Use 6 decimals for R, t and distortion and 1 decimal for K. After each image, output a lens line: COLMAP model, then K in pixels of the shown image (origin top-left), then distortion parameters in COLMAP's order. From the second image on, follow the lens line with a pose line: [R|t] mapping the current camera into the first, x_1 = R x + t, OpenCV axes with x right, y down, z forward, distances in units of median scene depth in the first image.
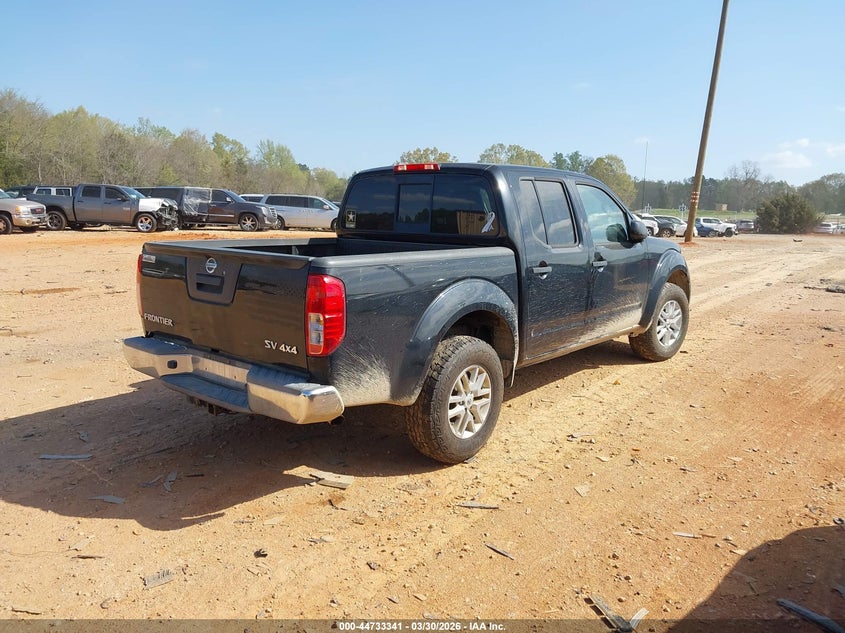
lens RADIAL K [[659.0, 0, 422.5], [0, 659.0, 316.5], [0, 0, 1]] dist [0.047235, 0.000580]
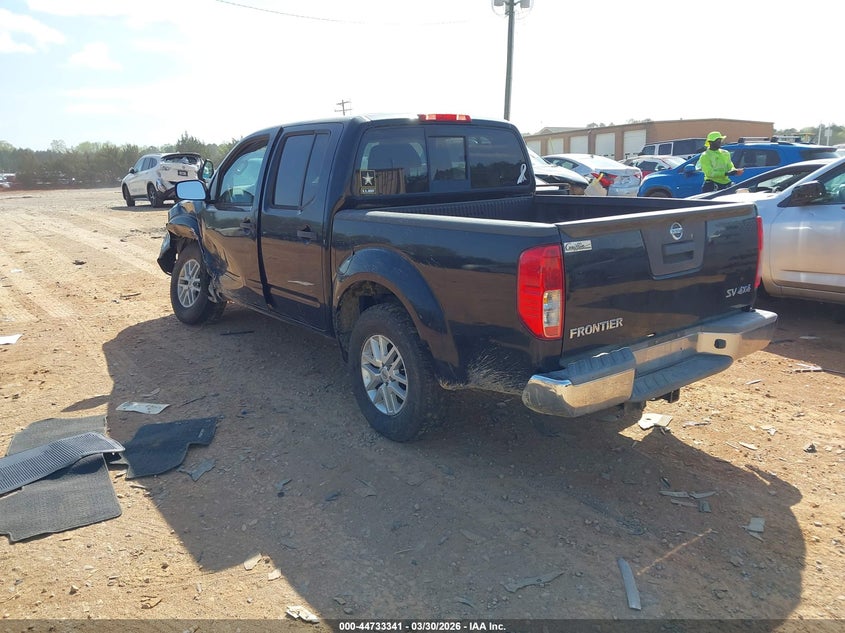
lens RADIAL K [[659.0, 0, 422.5], [0, 659.0, 316.5], [0, 0, 1]] dist [0.047235, 0.000580]
pose [[0.219146, -0.245840, 0.944213, -1.163296], [0.186125, 0.960499, 0.206882, -0.198754], [-0.957775, 0.130404, 0.256247, 1.049009]]
